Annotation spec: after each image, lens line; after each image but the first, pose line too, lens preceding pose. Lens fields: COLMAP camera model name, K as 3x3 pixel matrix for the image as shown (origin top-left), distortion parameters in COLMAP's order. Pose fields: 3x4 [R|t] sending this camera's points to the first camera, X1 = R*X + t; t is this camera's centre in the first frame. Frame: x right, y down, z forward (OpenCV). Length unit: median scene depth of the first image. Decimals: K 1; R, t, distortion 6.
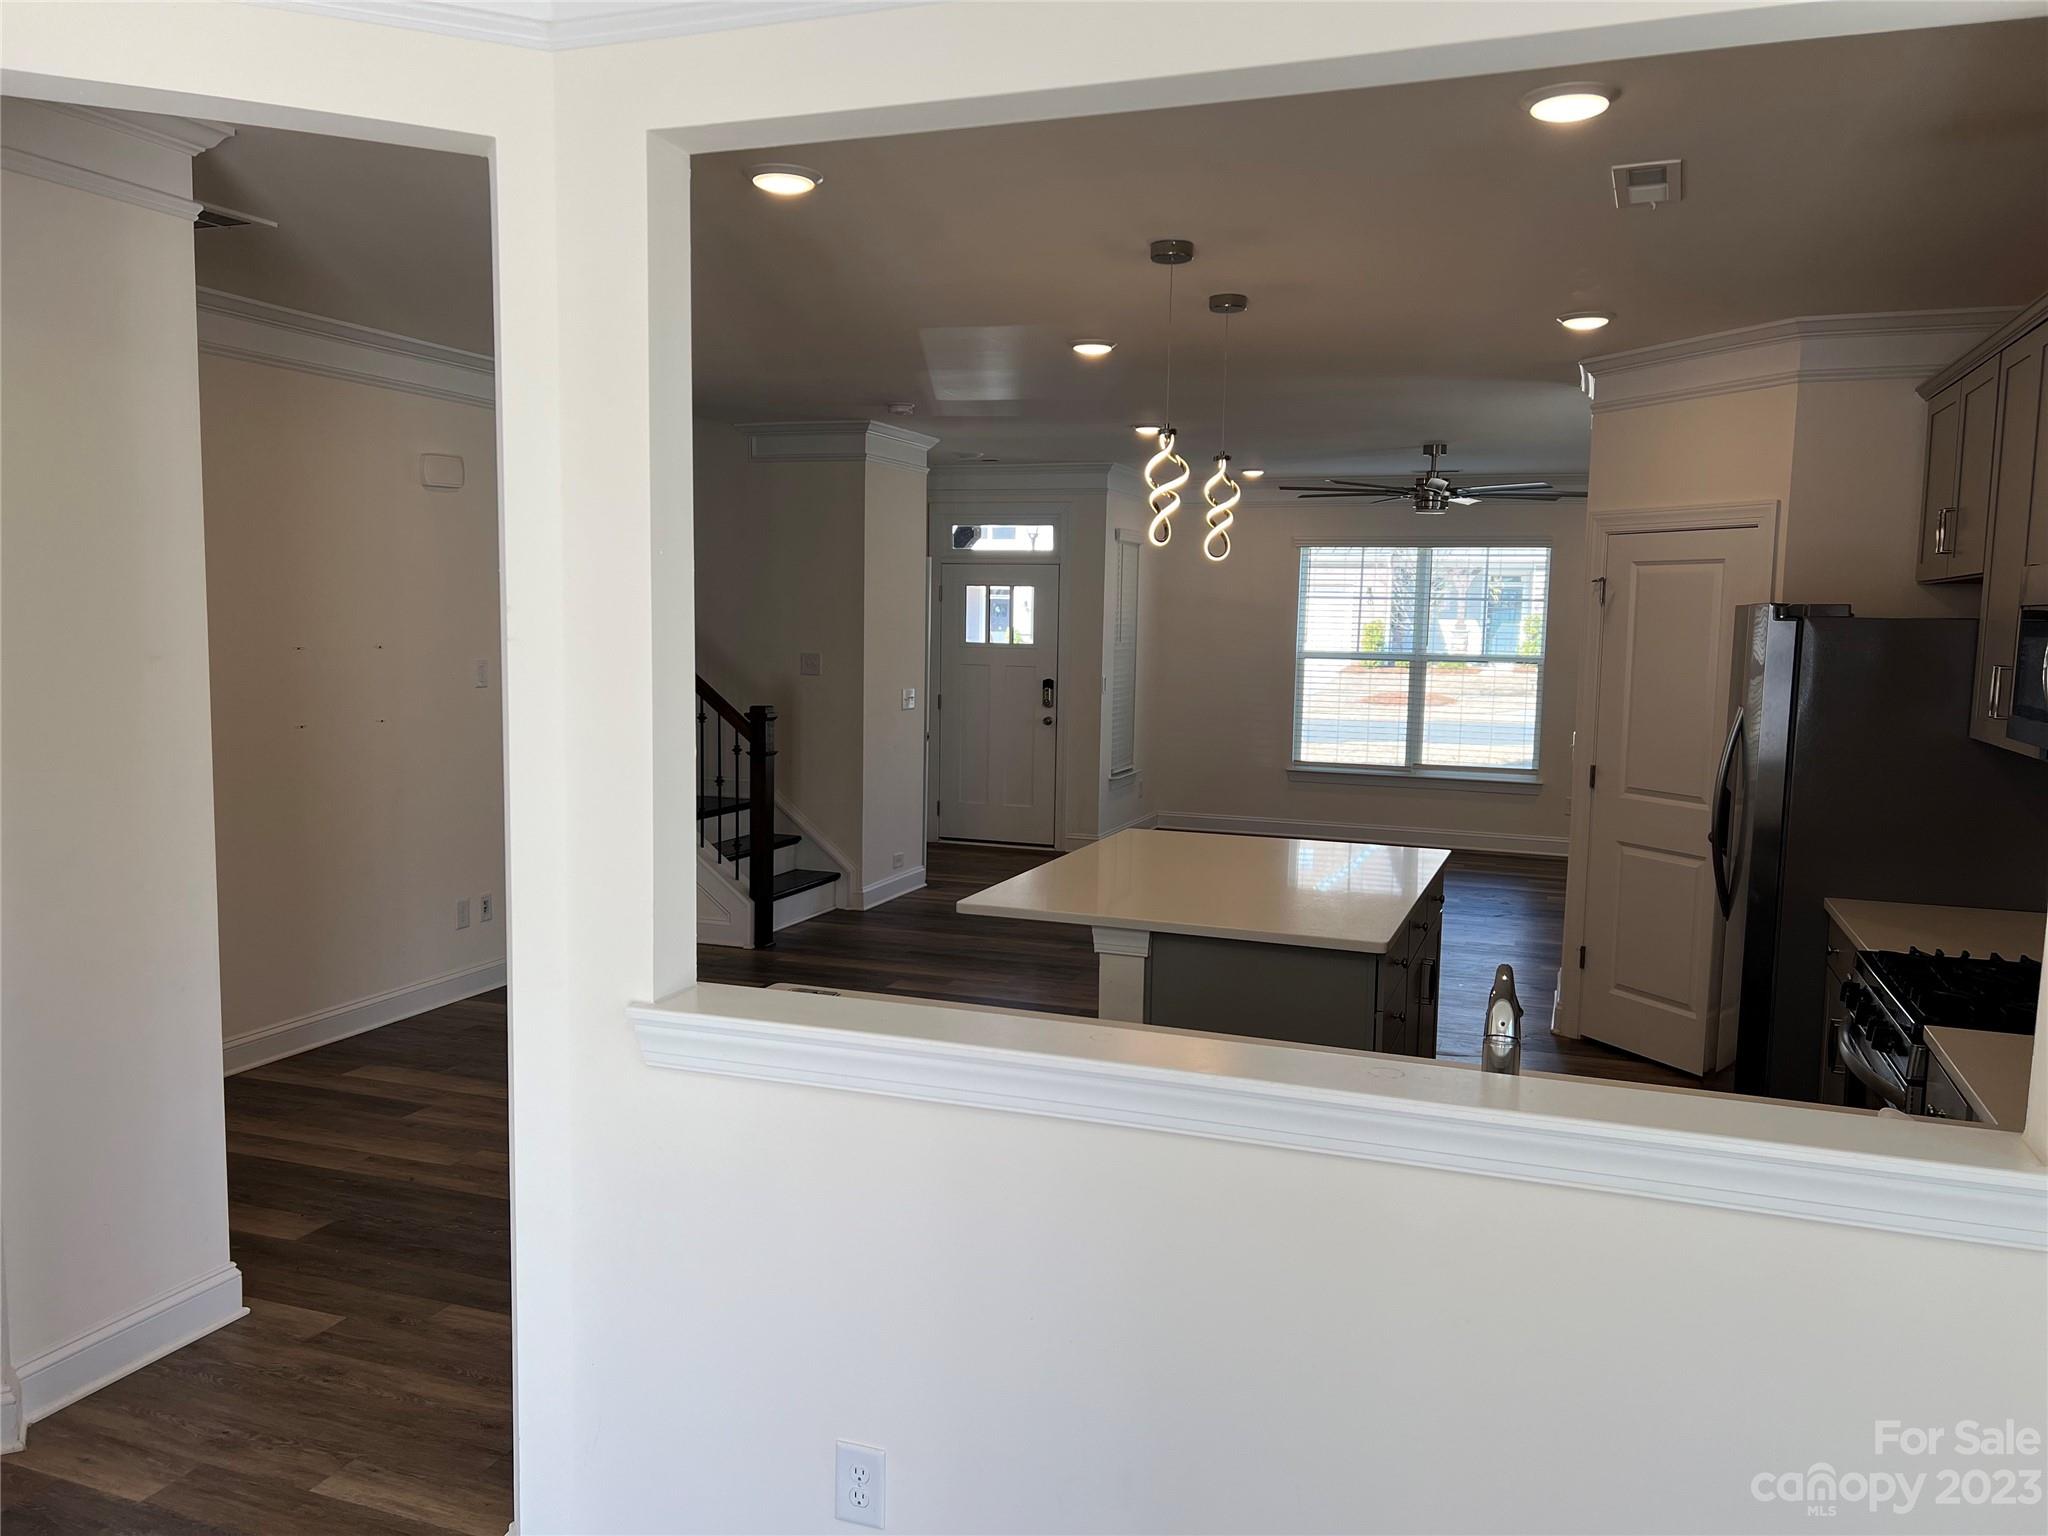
lens RADIAL K [[1534.2, 0, 1043.1], [0, 1534.2, 772.4], [0, 0, 1]] dist [0.068139, -0.077123]
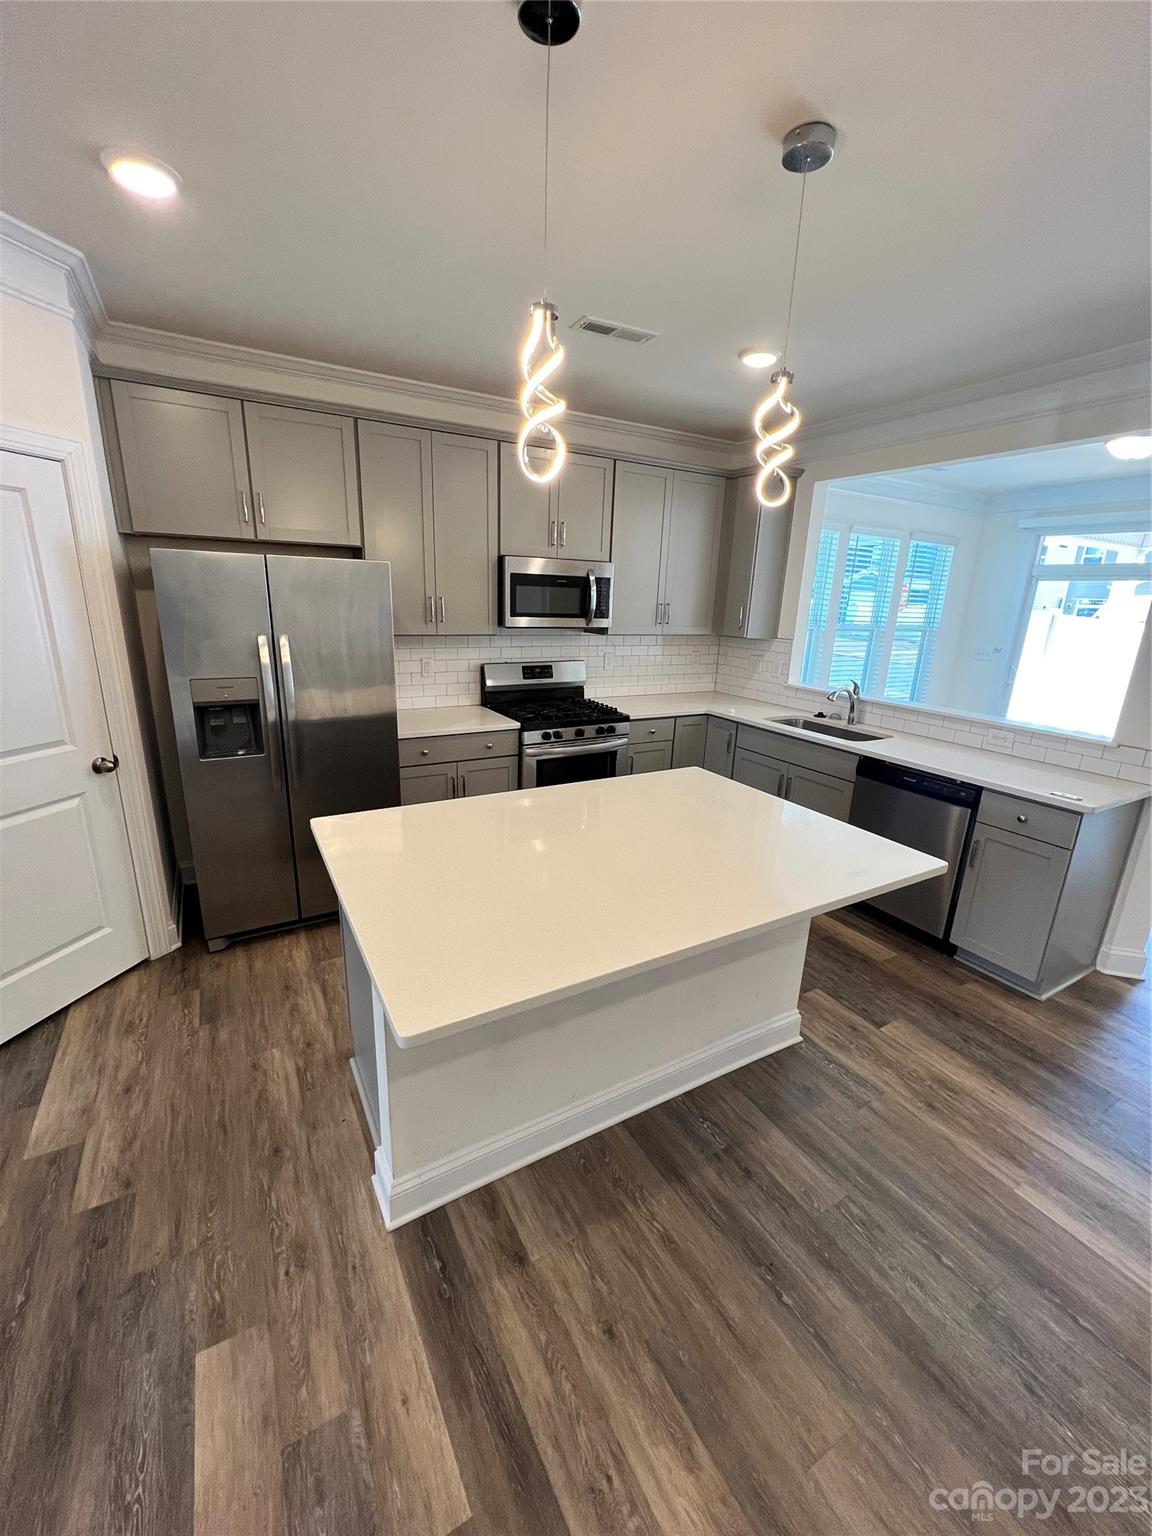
lens RADIAL K [[612.7, 0, 573.1], [0, 612.7, 767.7], [0, 0, 1]] dist [-0.000825, 0.000122]
pose [[-0.760427, -0.226095, 0.608796, -0.047492], [0.009746, 0.933361, 0.358806, -0.066540], [-0.649351, 0.278778, -0.707550, 0.664633]]
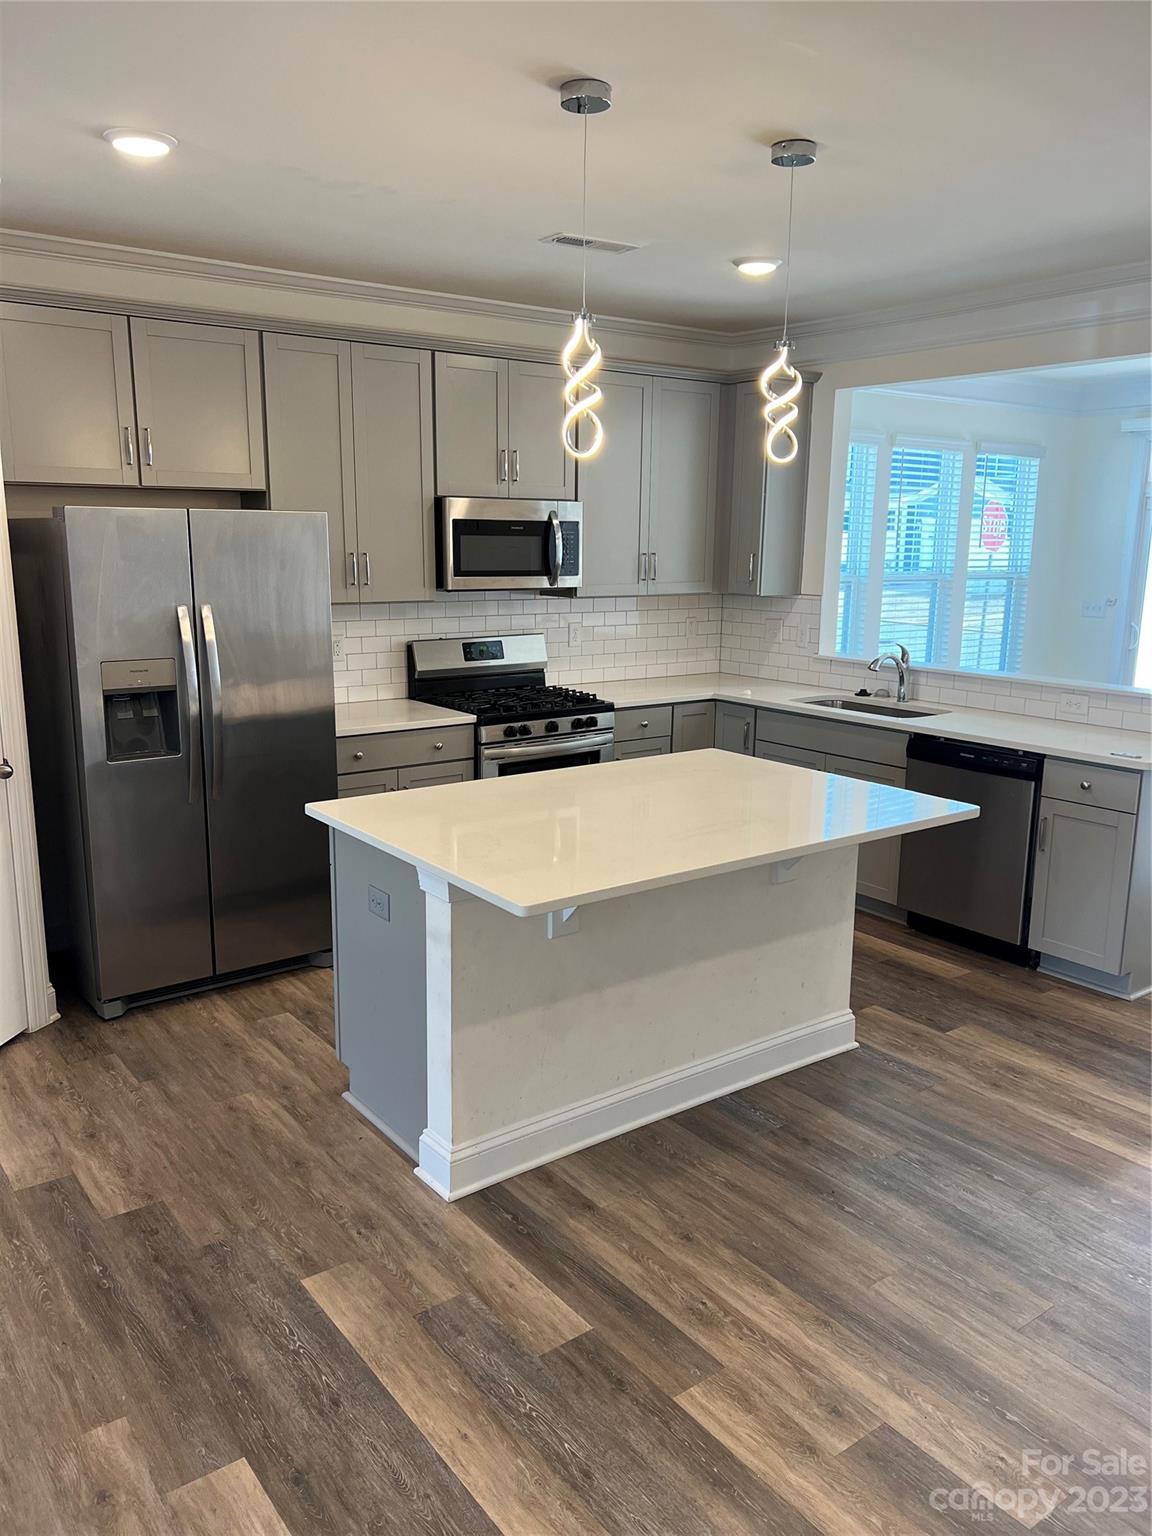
lens RADIAL K [[1150.6, 0, 574.8], [0, 1150.6, 771.5], [0, 0, 1]] dist [0.068139, -0.077123]
pose [[-0.833746, -0.144355, 0.532945, -0.114633], [0.022427, 0.955569, 0.293913, -0.088551], [-0.551693, 0.257001, -0.793464, 0.818603]]
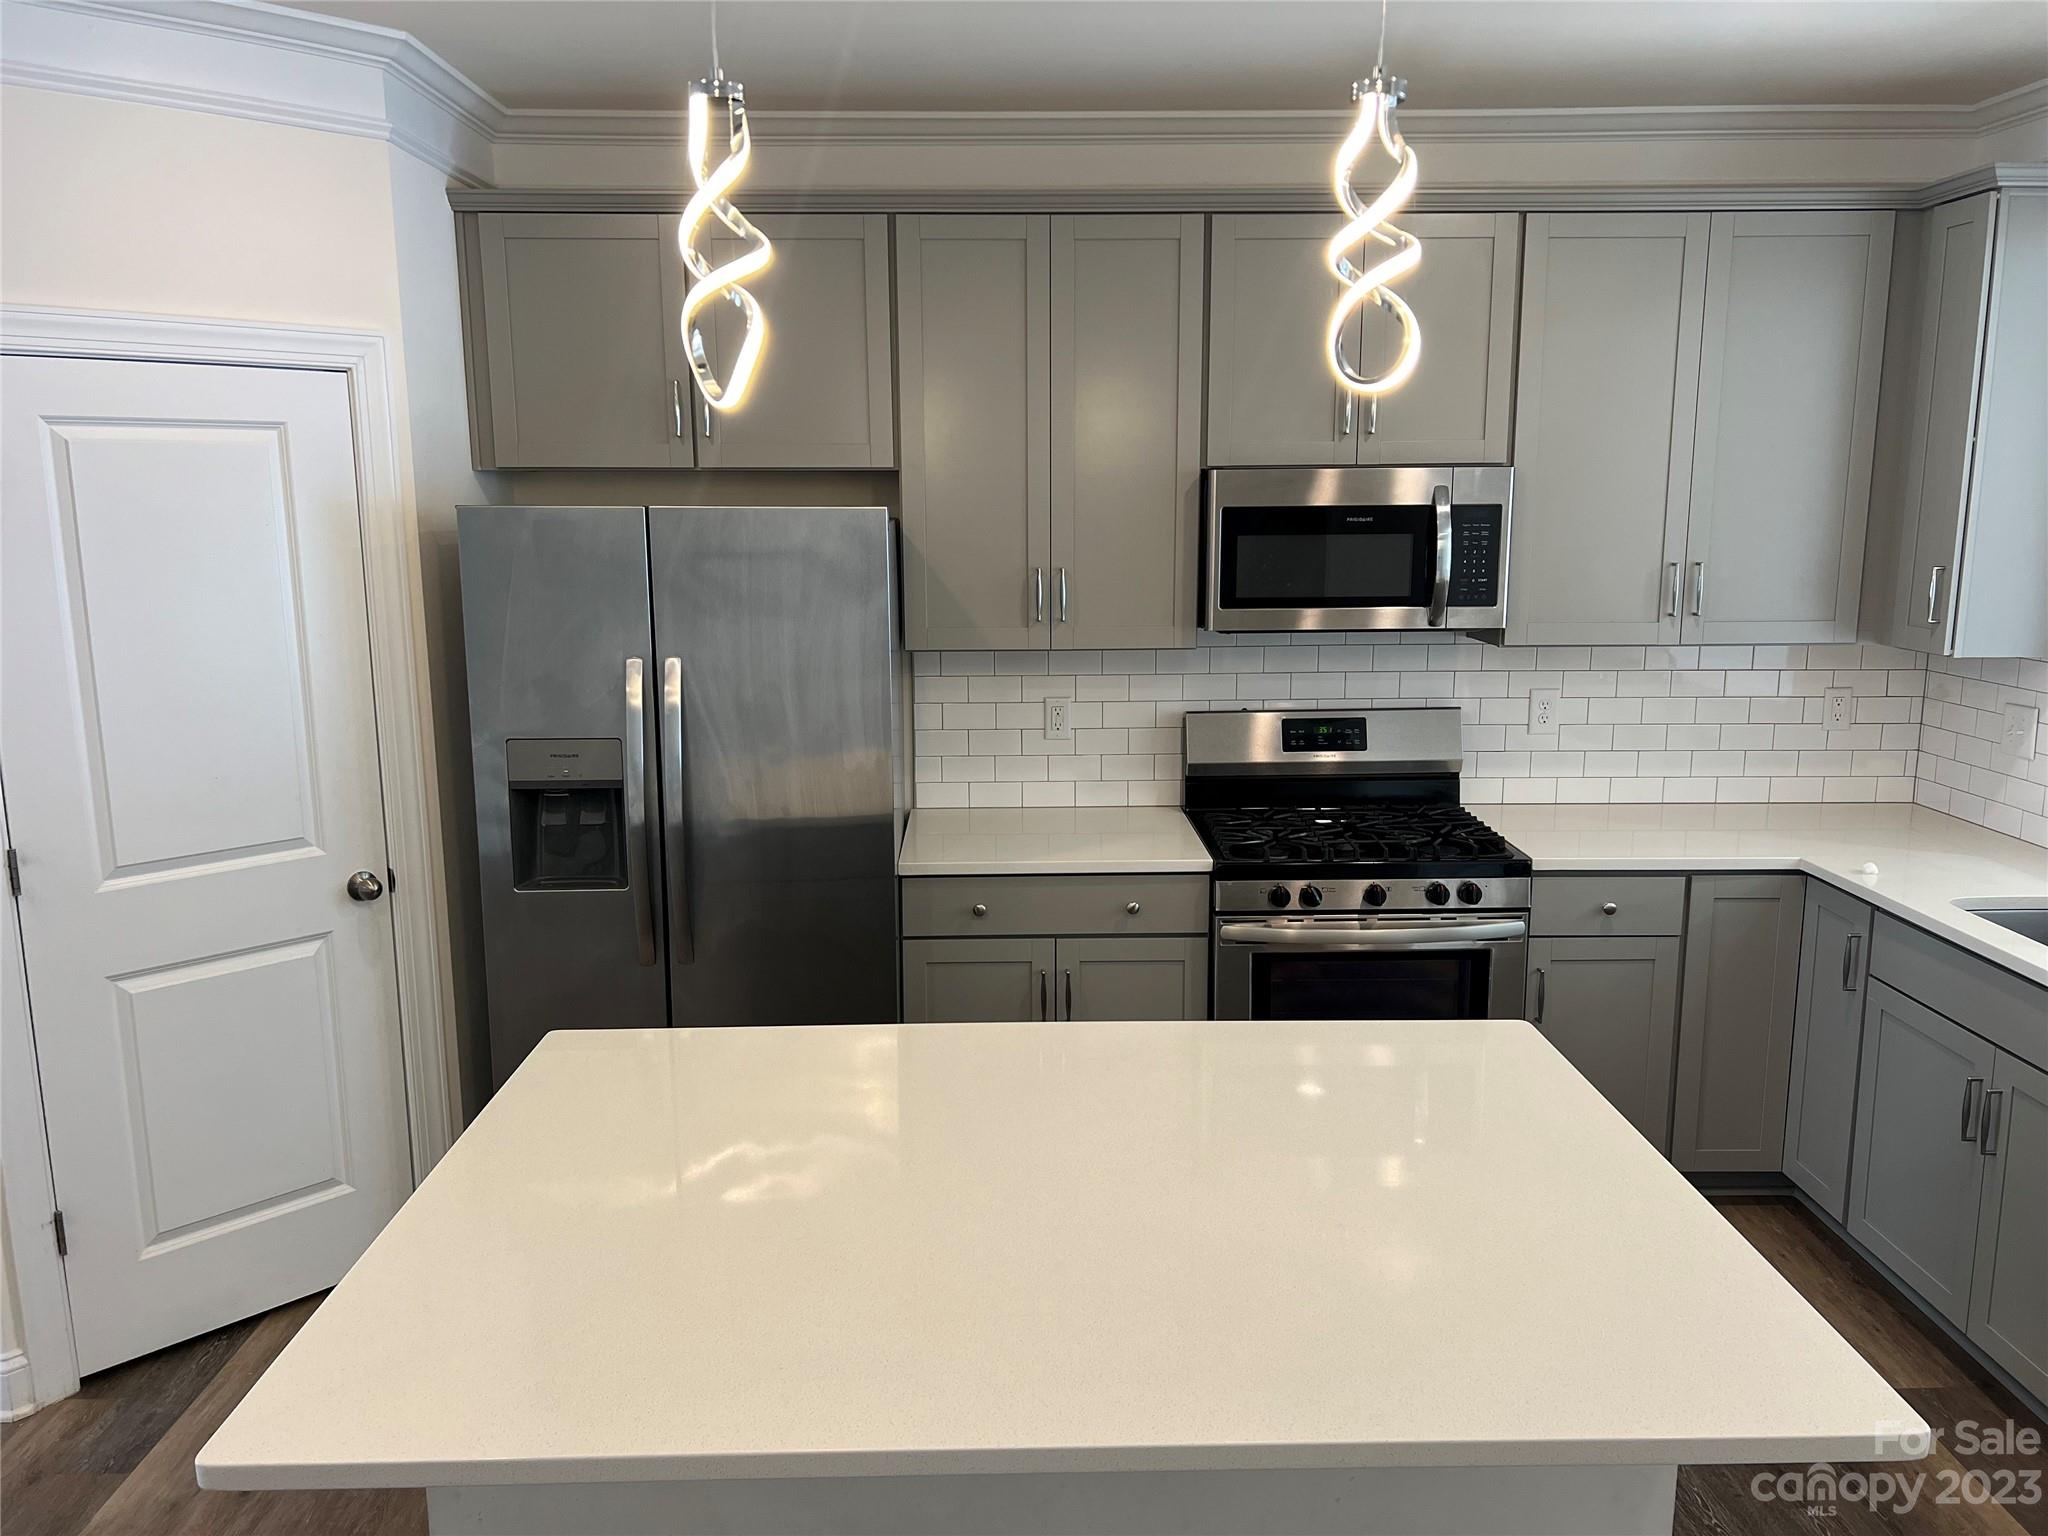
lens RADIAL K [[1534.2, 0, 1035.6], [0, 1534.2, 765.2], [0, 0, 1]] dist [0.068139, -0.077123]
pose [[-0.366201, -0.187825, 0.911383, -0.125512], [0.083715, 0.968796, 0.233295, -0.076408], [-0.926762, 0.161729, -0.339051, 0.581646]]
